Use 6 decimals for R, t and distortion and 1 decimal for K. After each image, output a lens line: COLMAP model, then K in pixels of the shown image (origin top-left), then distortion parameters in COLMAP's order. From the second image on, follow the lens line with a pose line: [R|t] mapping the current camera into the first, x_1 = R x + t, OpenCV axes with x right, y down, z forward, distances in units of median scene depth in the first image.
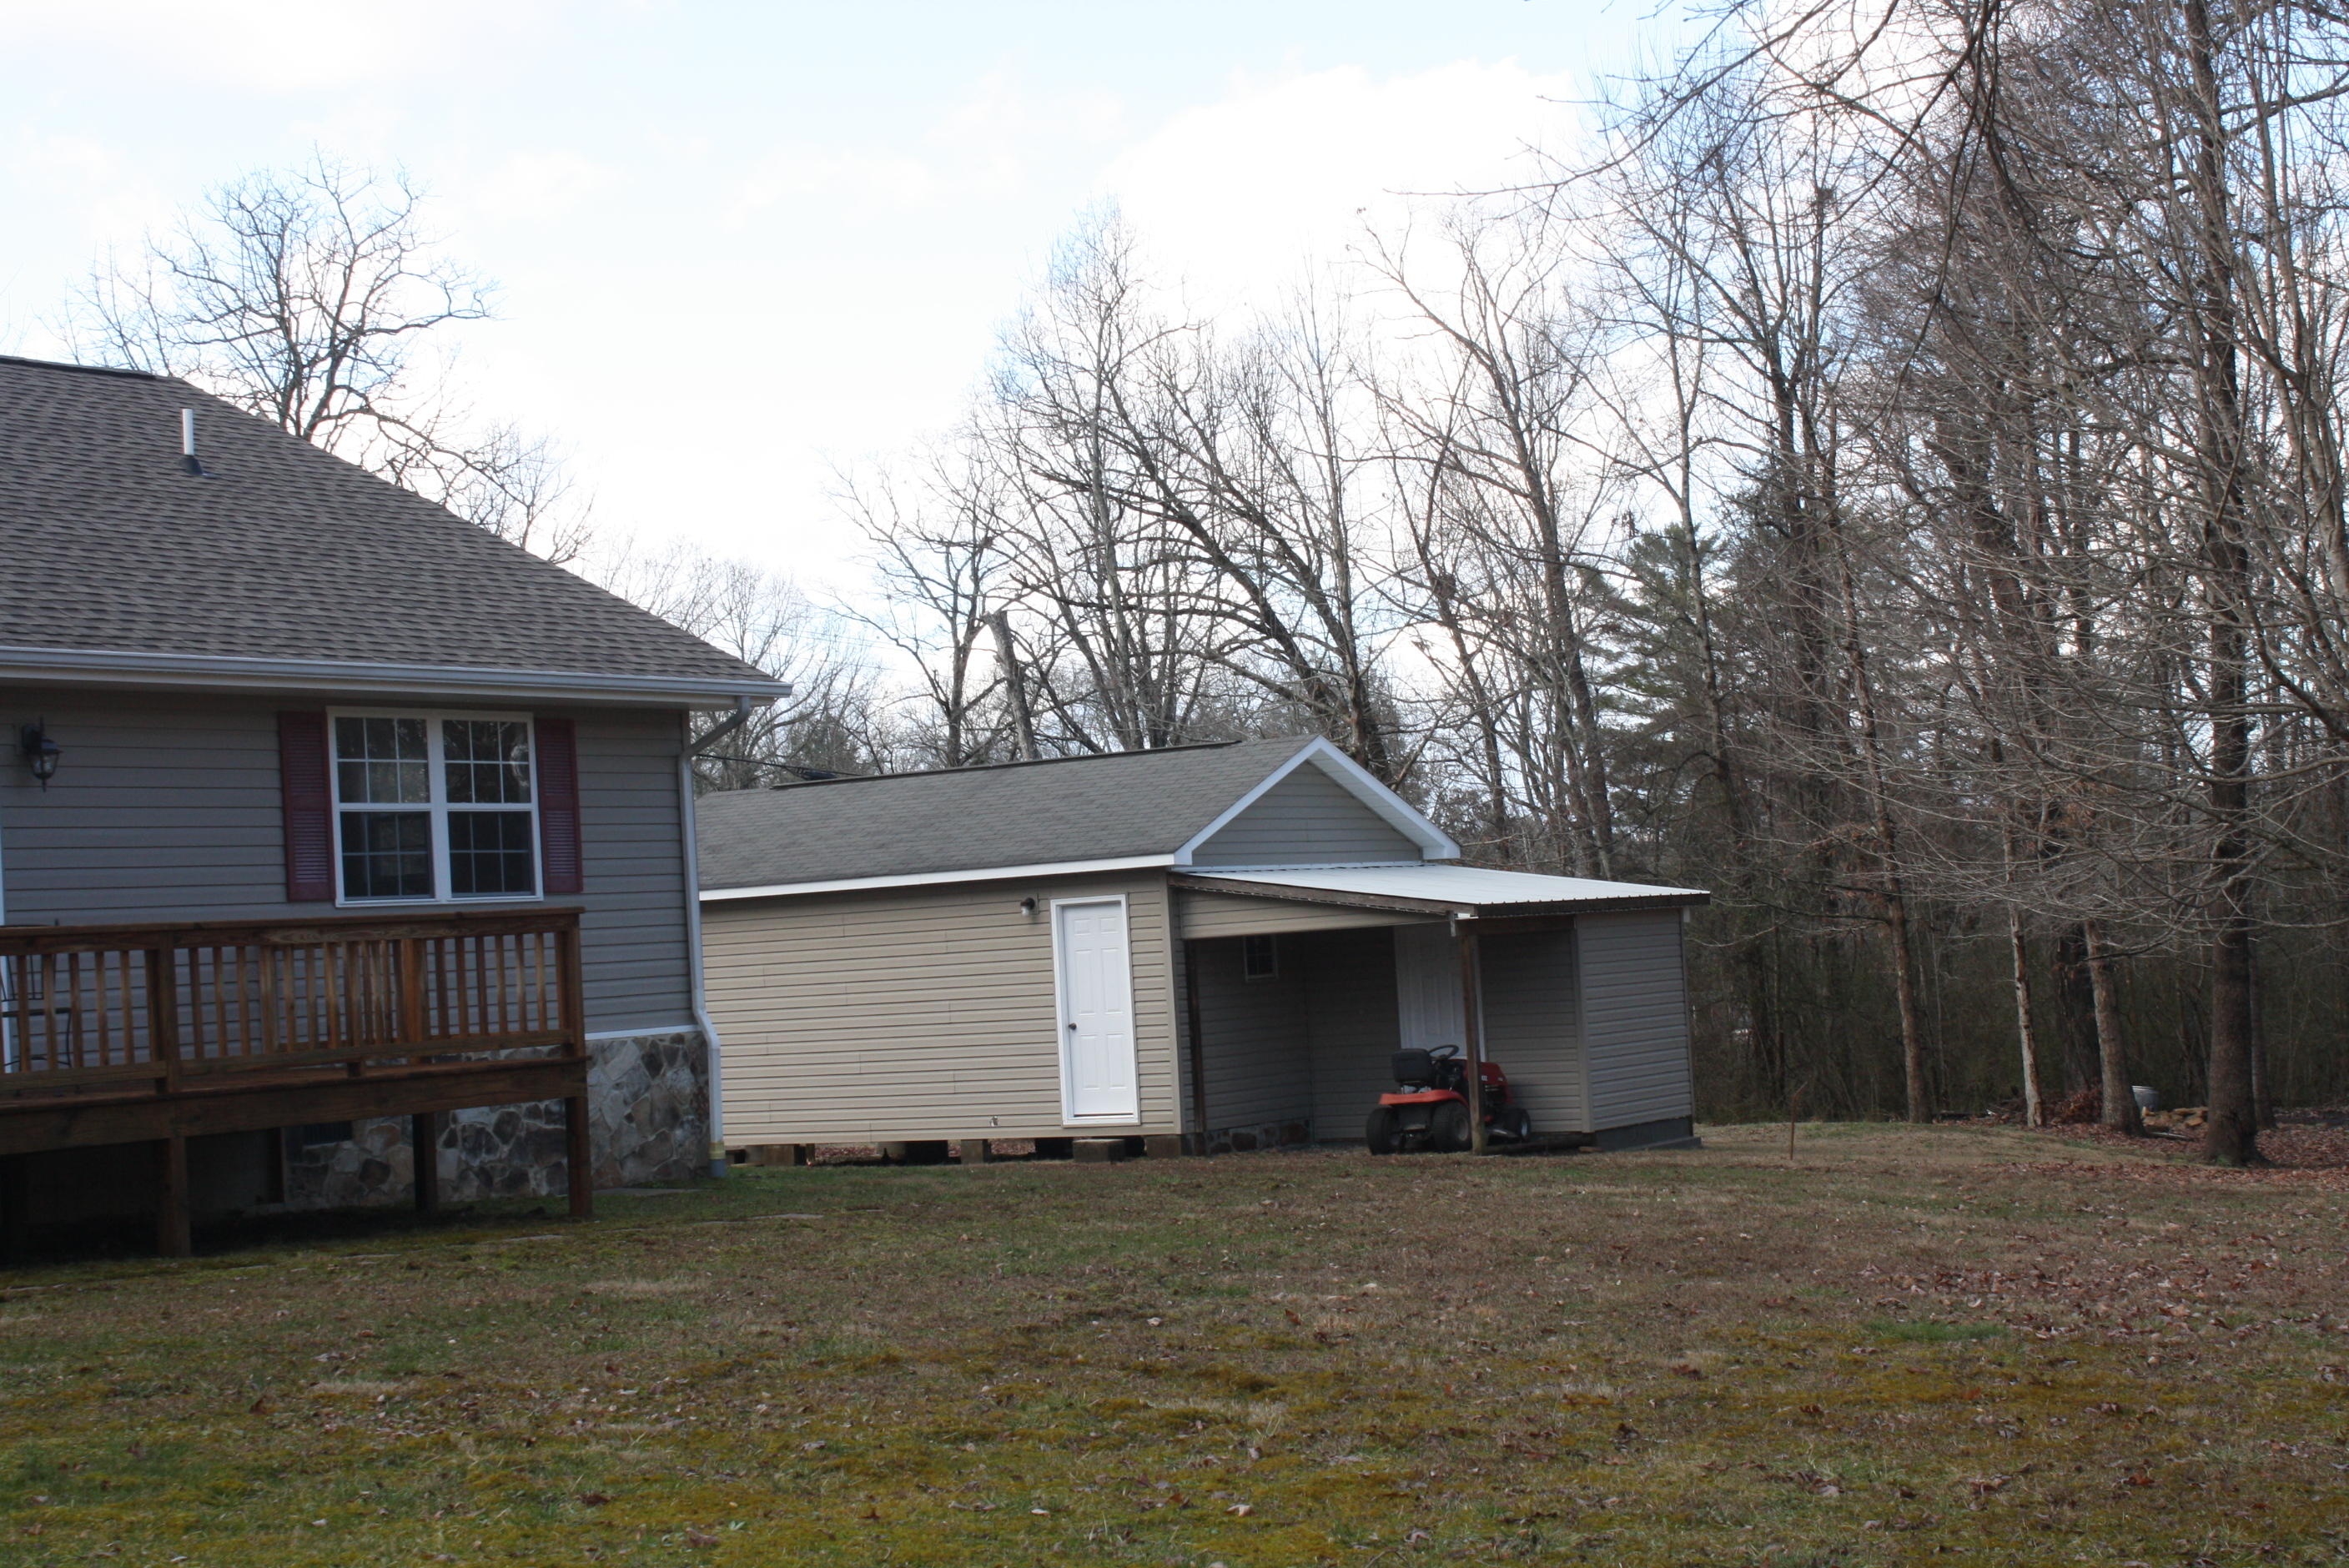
lens RADIAL K [[3604.8, 0, 1180.3], [0, 3604.8, 769.1], [0, 0, 1]] dist [-0.040342, 0.179750]
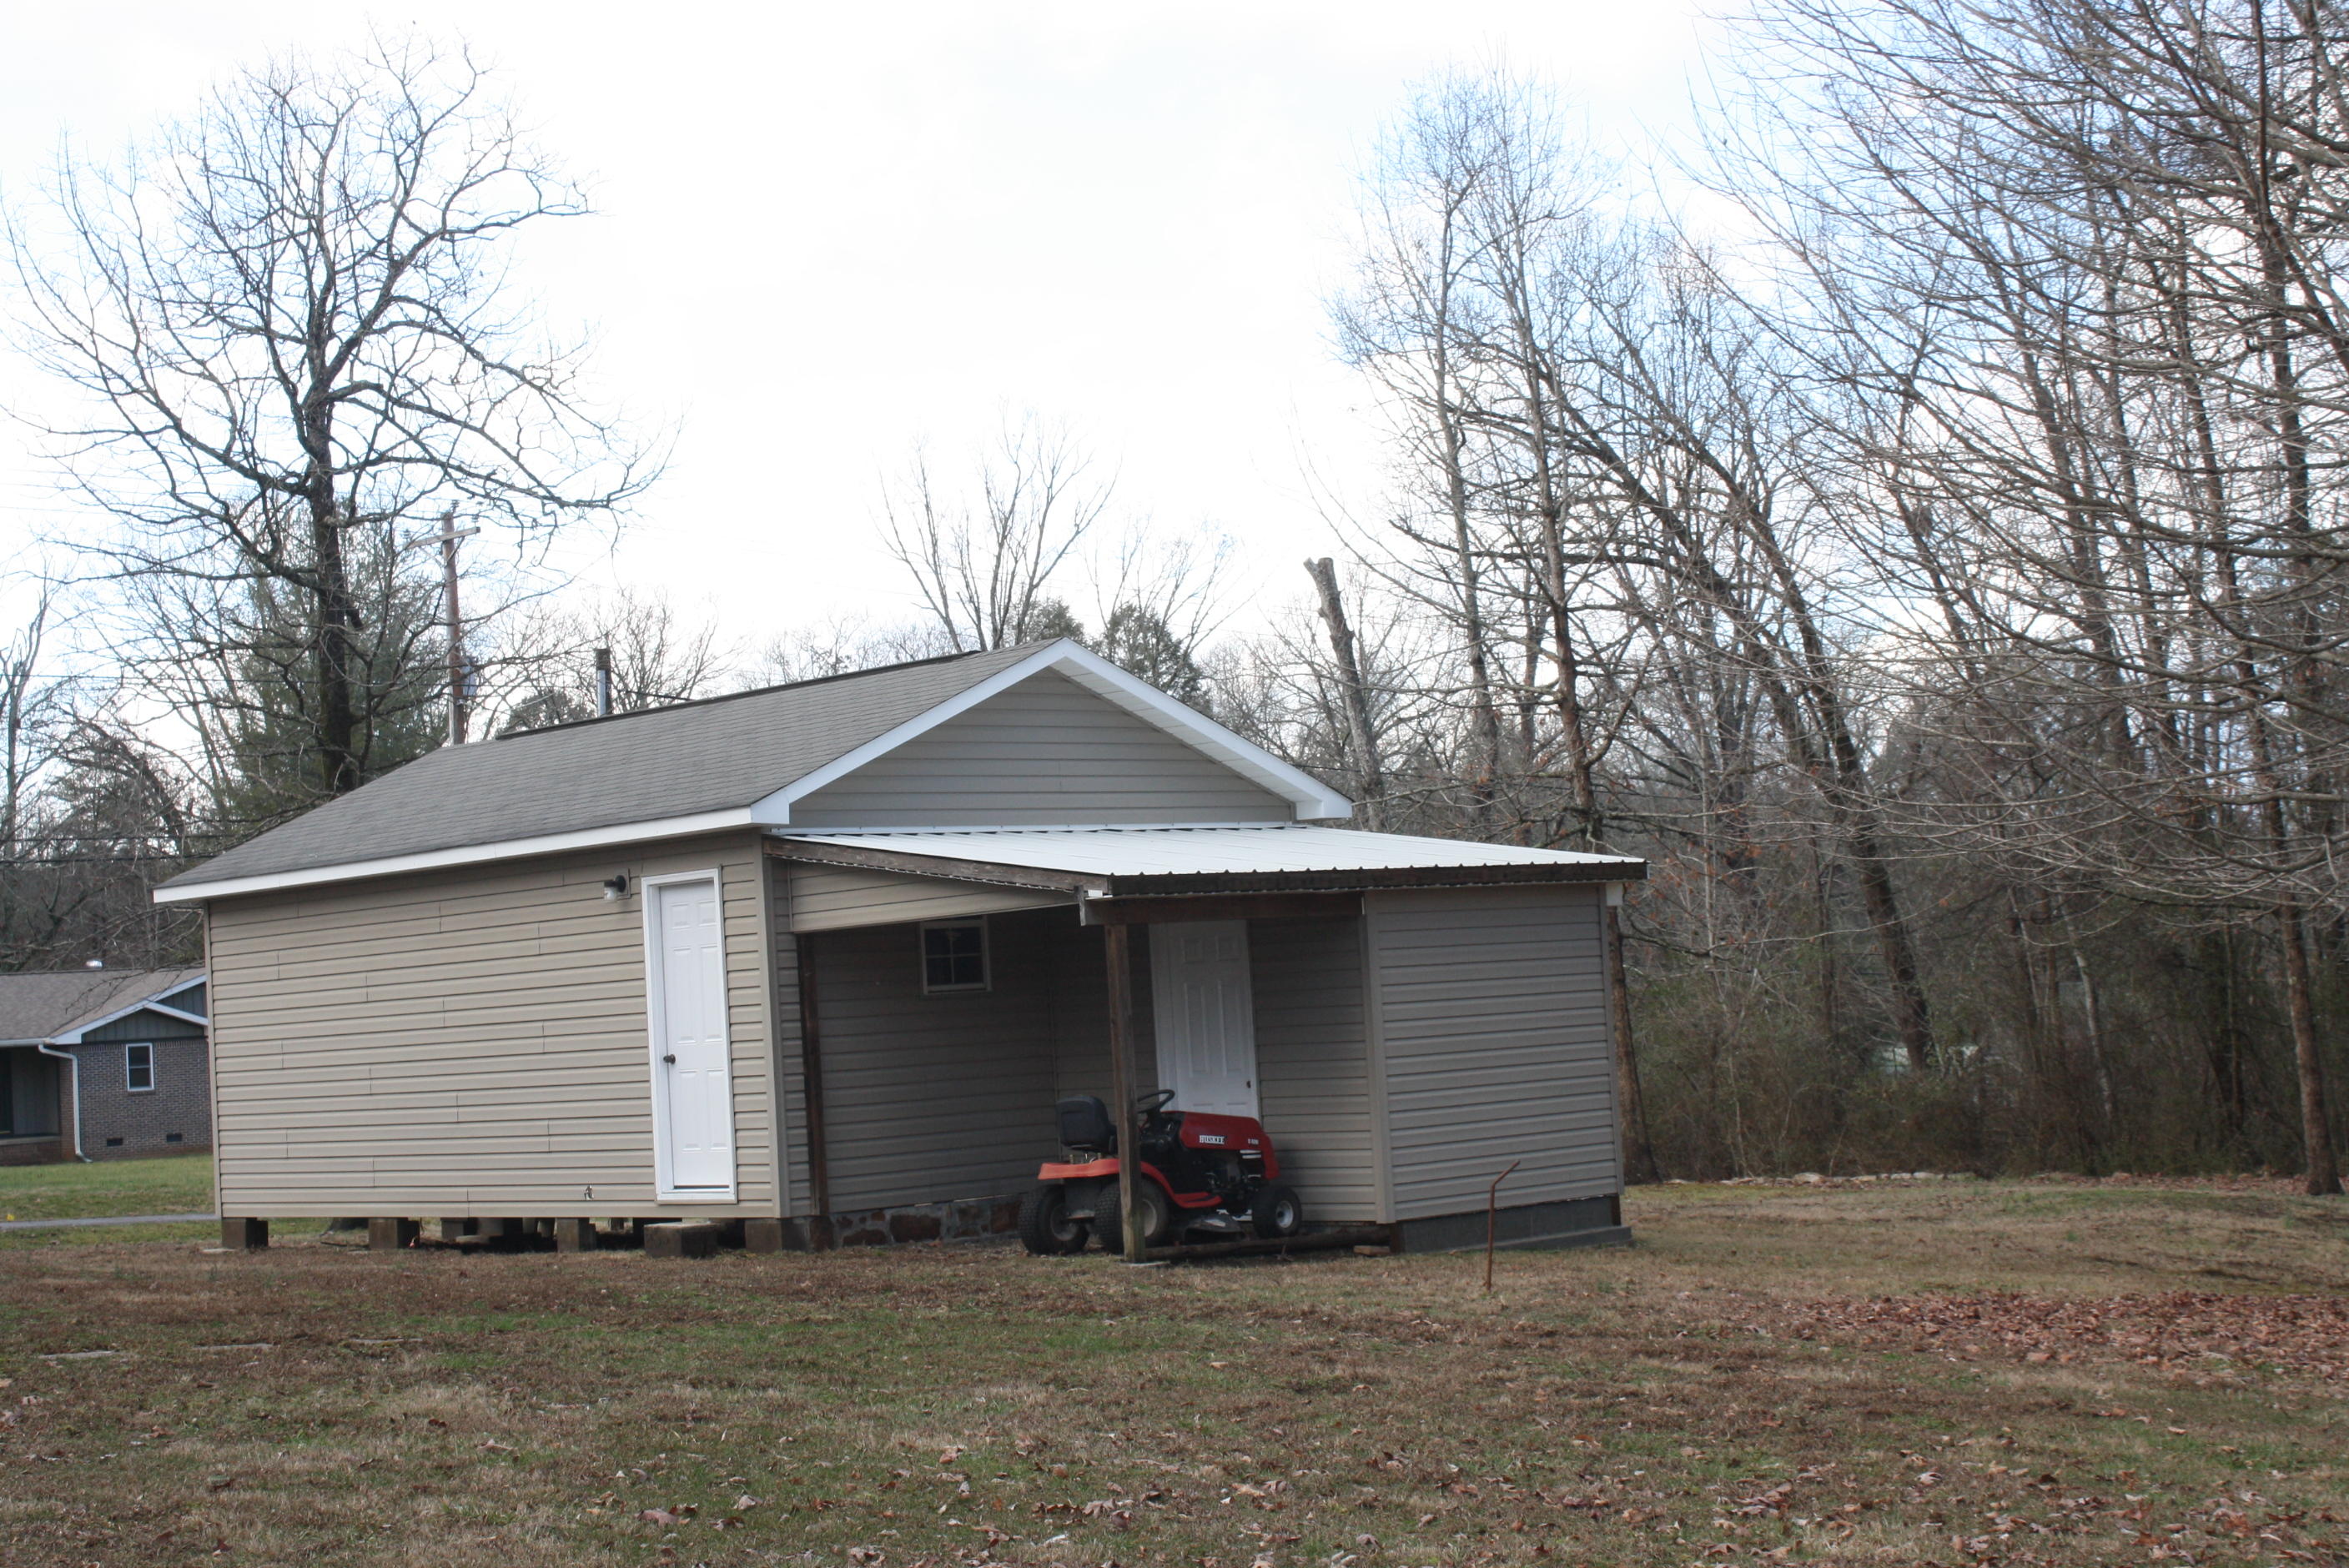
lens RADIAL K [[3571.3, 0, 1169.6], [0, 3571.3, 817.7], [0, 0, 1]] dist [-0.036167, -0.004314]
pose [[0.971816, -0.012575, -0.235404, 0.227039], [0.014974, 0.999853, 0.008405, 0.020315], [0.235264, -0.011693, 0.971861, 0.351908]]
